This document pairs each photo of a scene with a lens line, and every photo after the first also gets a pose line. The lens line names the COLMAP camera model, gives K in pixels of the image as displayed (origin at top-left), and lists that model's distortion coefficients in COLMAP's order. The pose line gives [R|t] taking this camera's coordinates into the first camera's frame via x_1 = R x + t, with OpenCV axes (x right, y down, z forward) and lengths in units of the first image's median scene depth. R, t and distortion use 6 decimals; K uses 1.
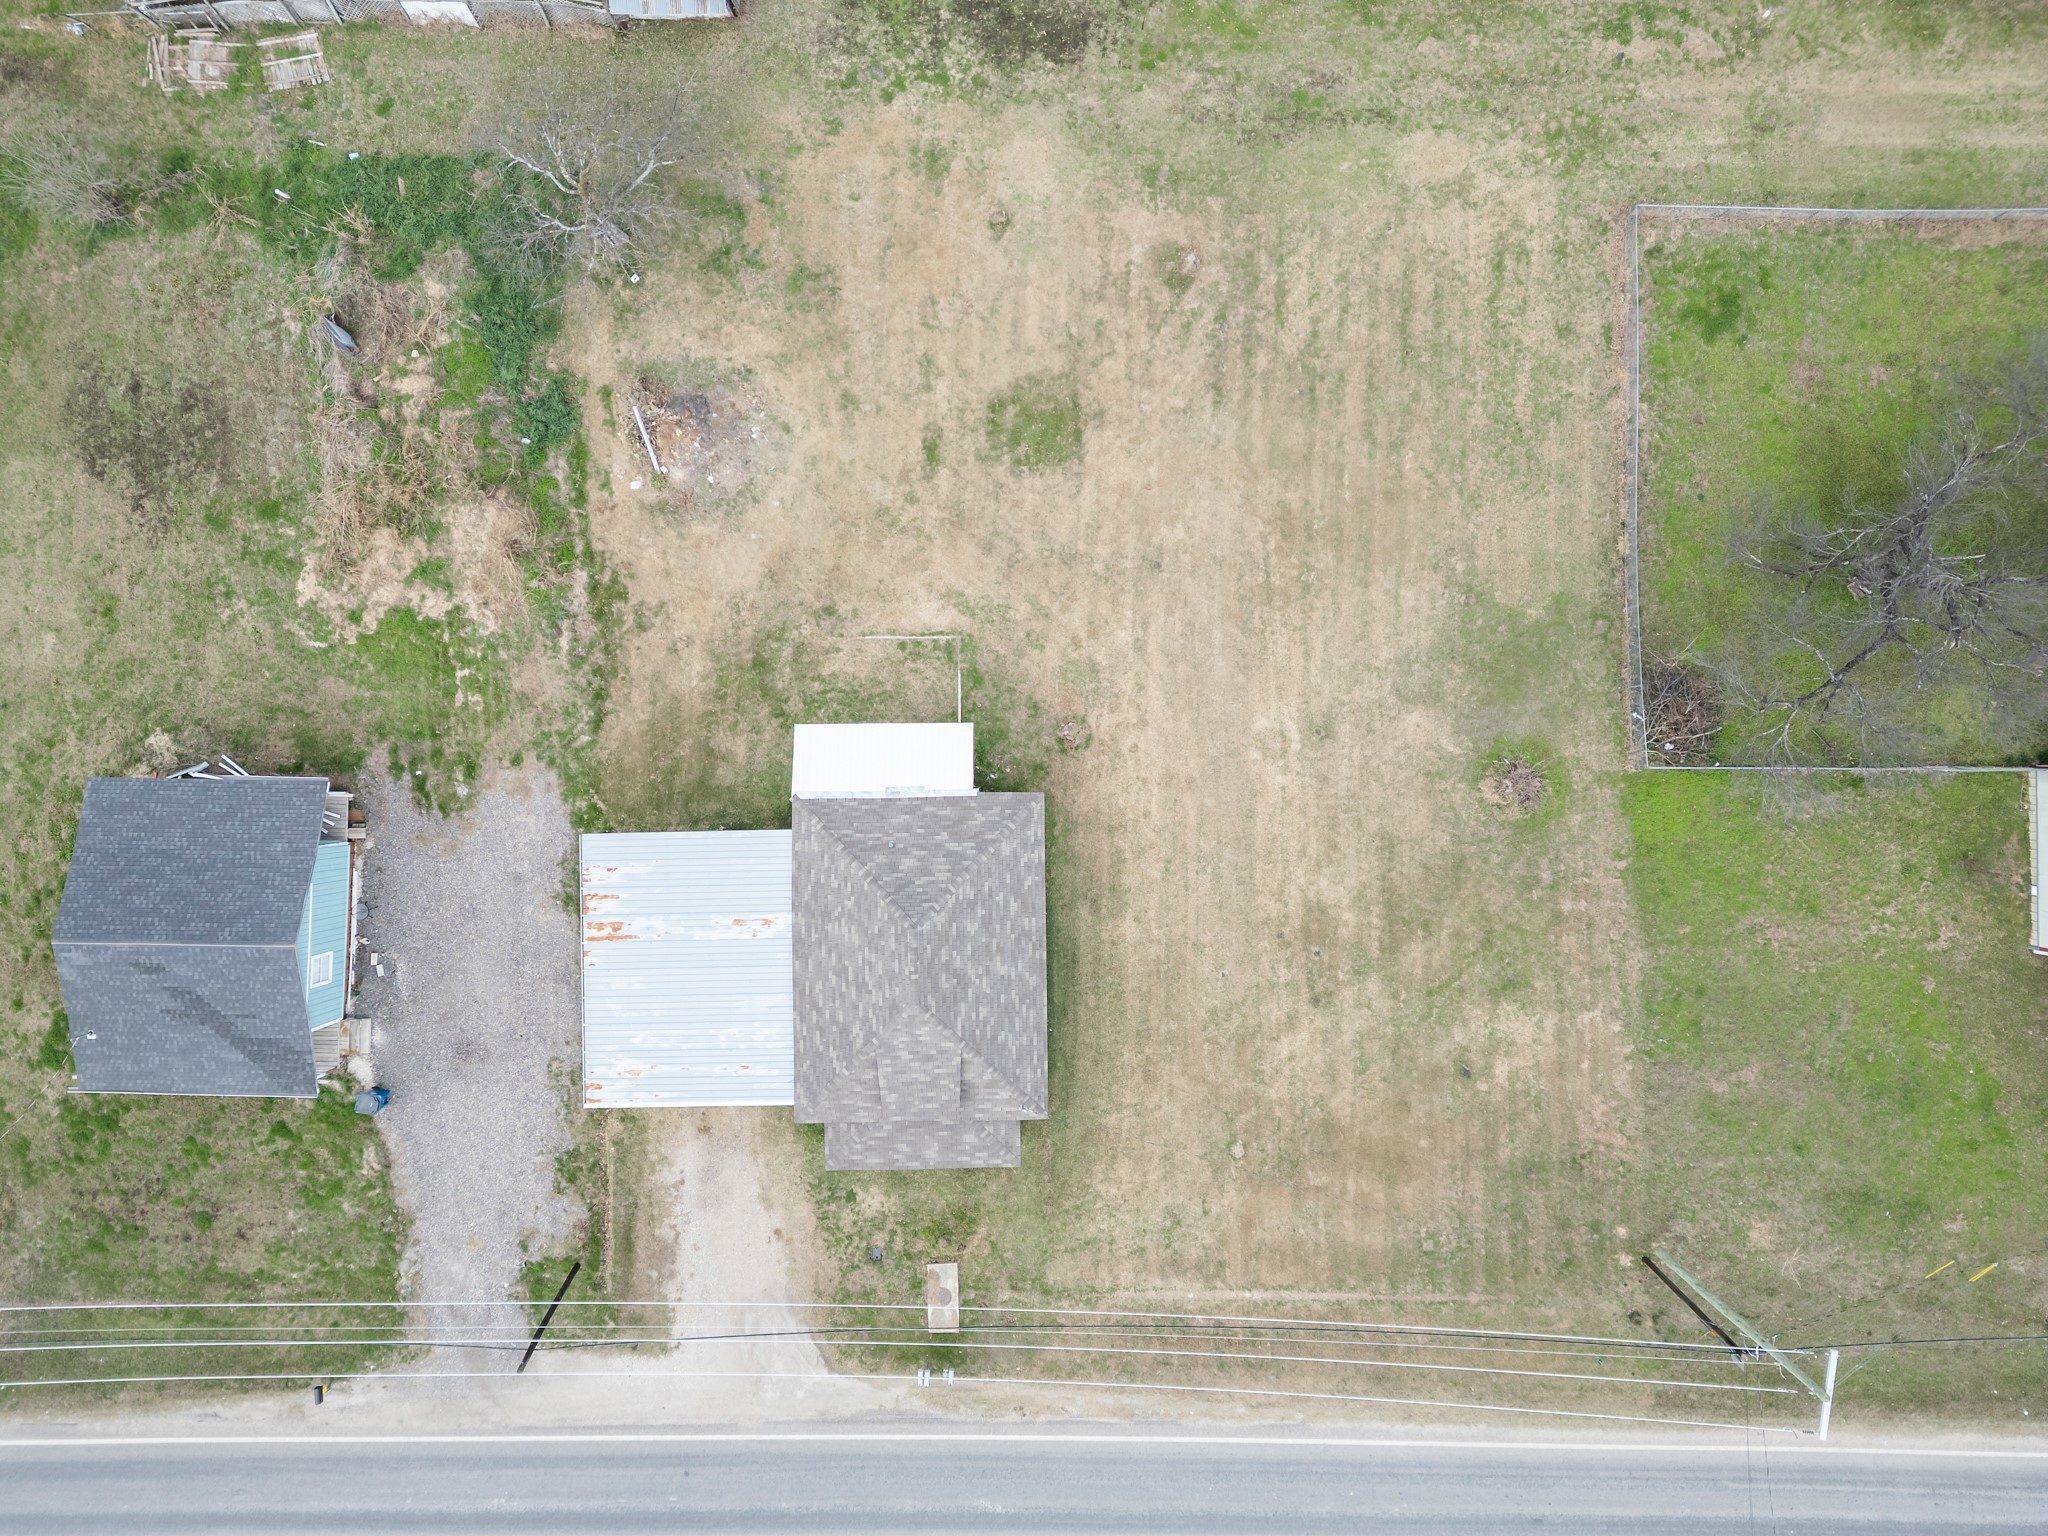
lens RADIAL K [[1395.4, 0, 1020.0], [0, 1395.4, 766.9], [0, 0, 1]] dist [0.075395, -0.063660]
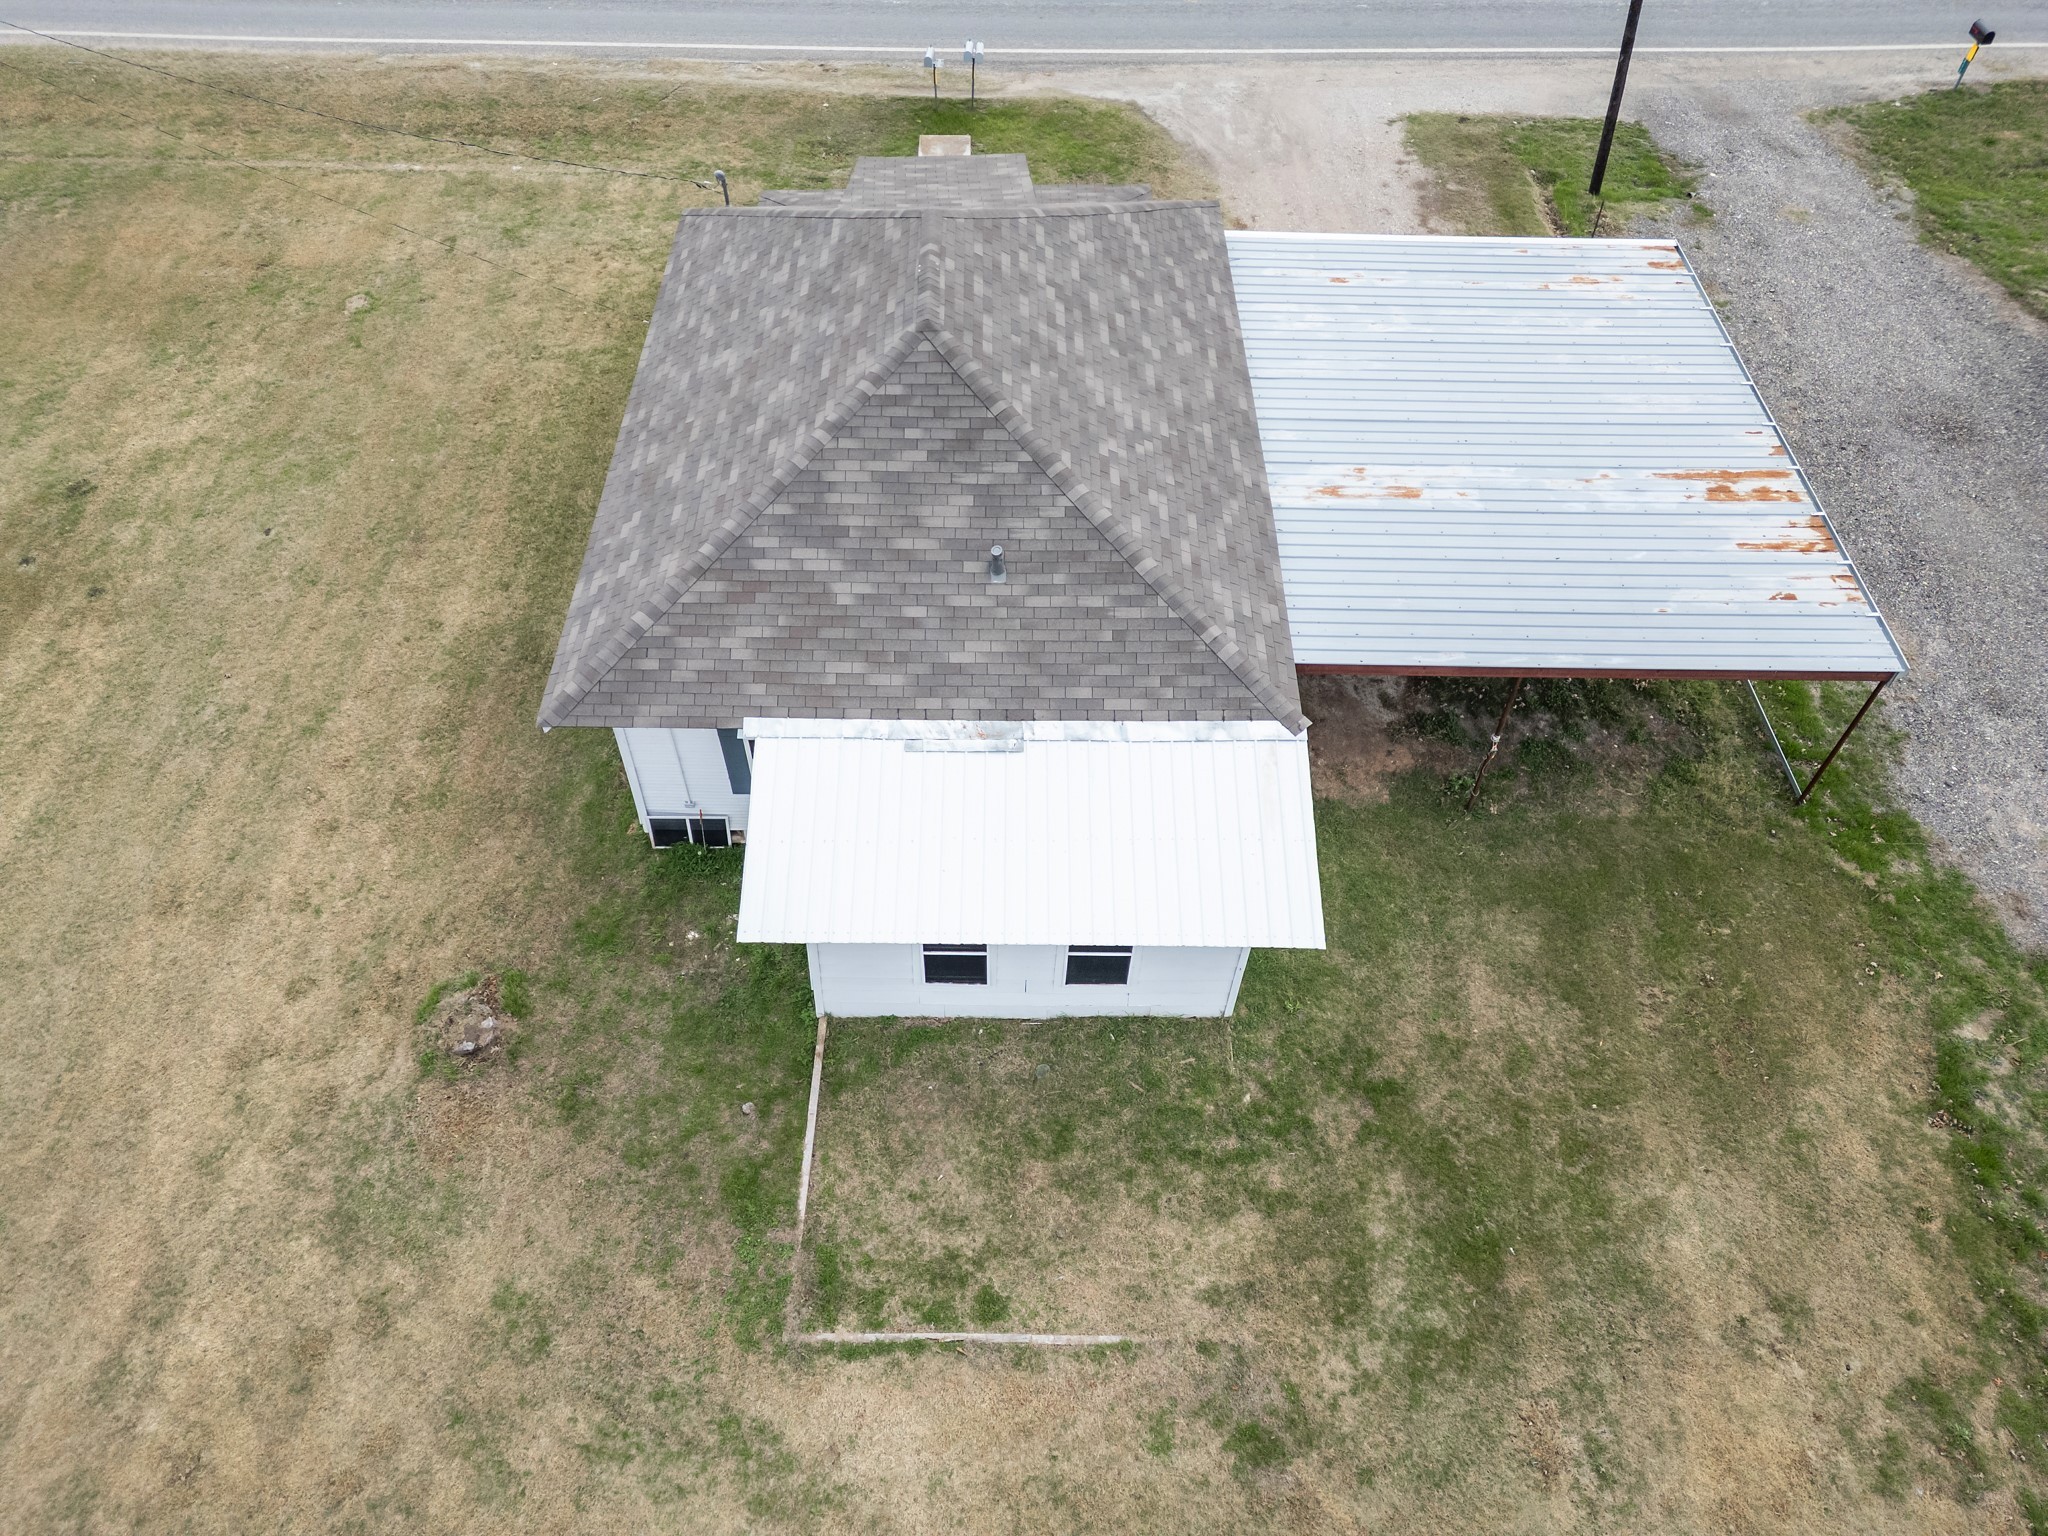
lens RADIAL K [[1395.4, 0, 1020.0], [0, 1395.4, 766.9], [0, 0, 1]] dist [0.075395, -0.063660]
pose [[-0.999890, -0.000288, 0.014854, -0.094759], [0.009600, -0.775557, 0.631205, -0.183483], [0.011338, 0.631278, 0.775474, 0.705471]]
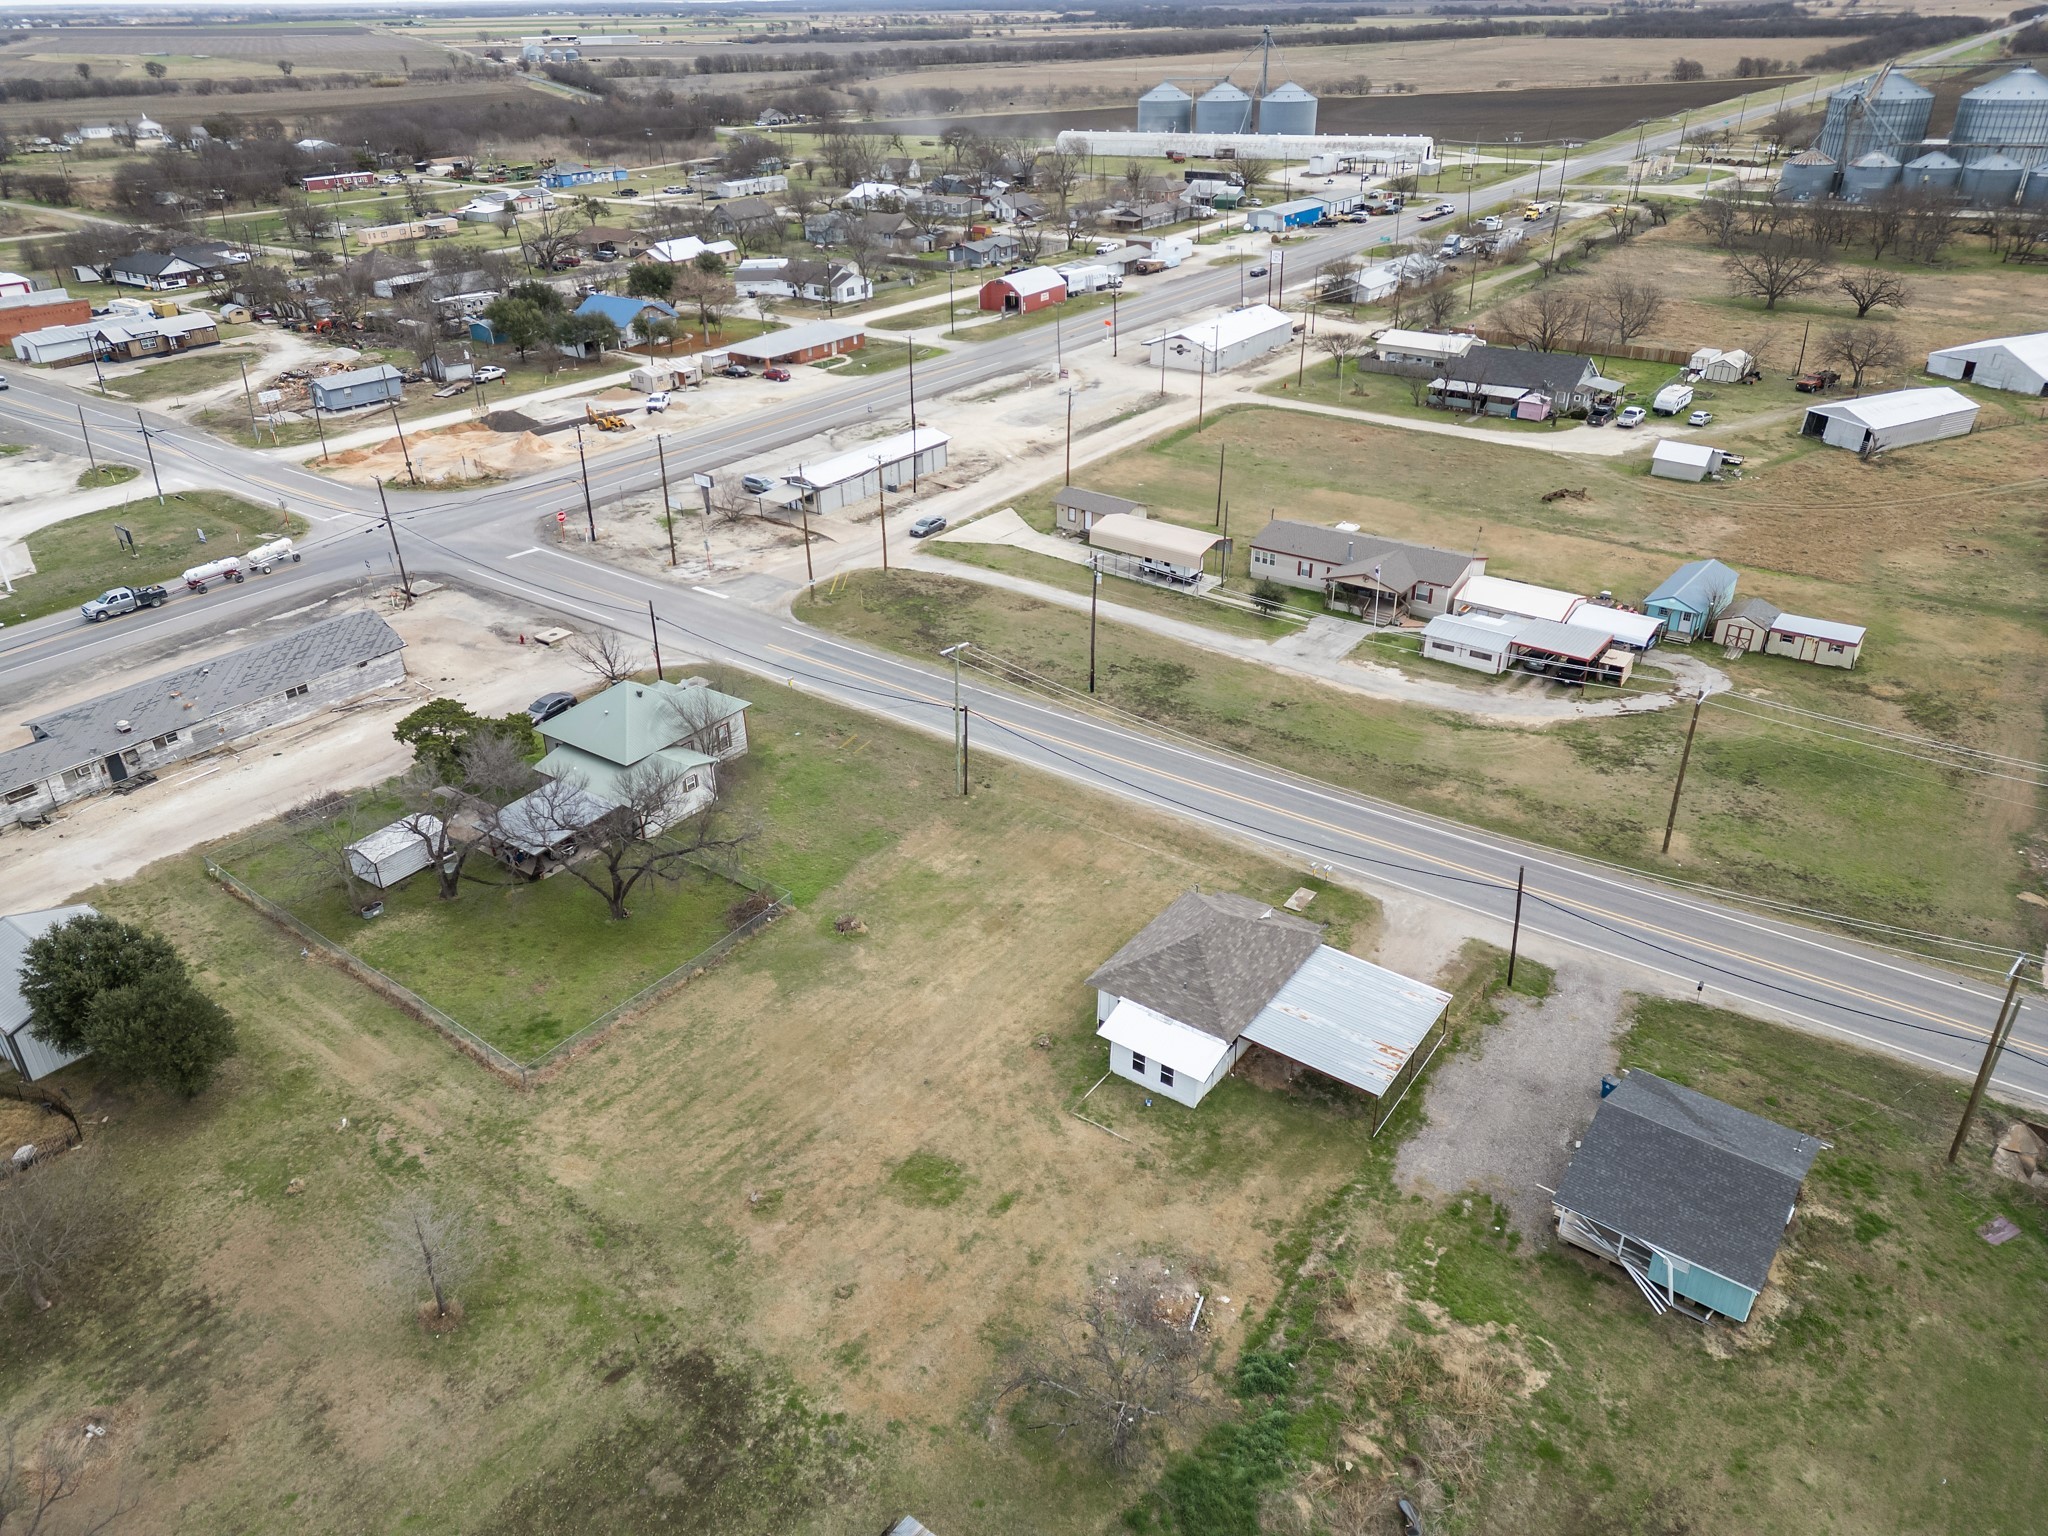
lens RADIAL K [[1395.4, 0, 1020.0], [0, 1395.4, 766.9], [0, 0, 1]] dist [0.075395, -0.063660]
pose [[-0.802362, -0.256037, 0.539130, -0.656589], [0.596079, -0.389305, 0.702233, -0.954269], [0.030088, 0.884809, 0.464982, 0.062601]]
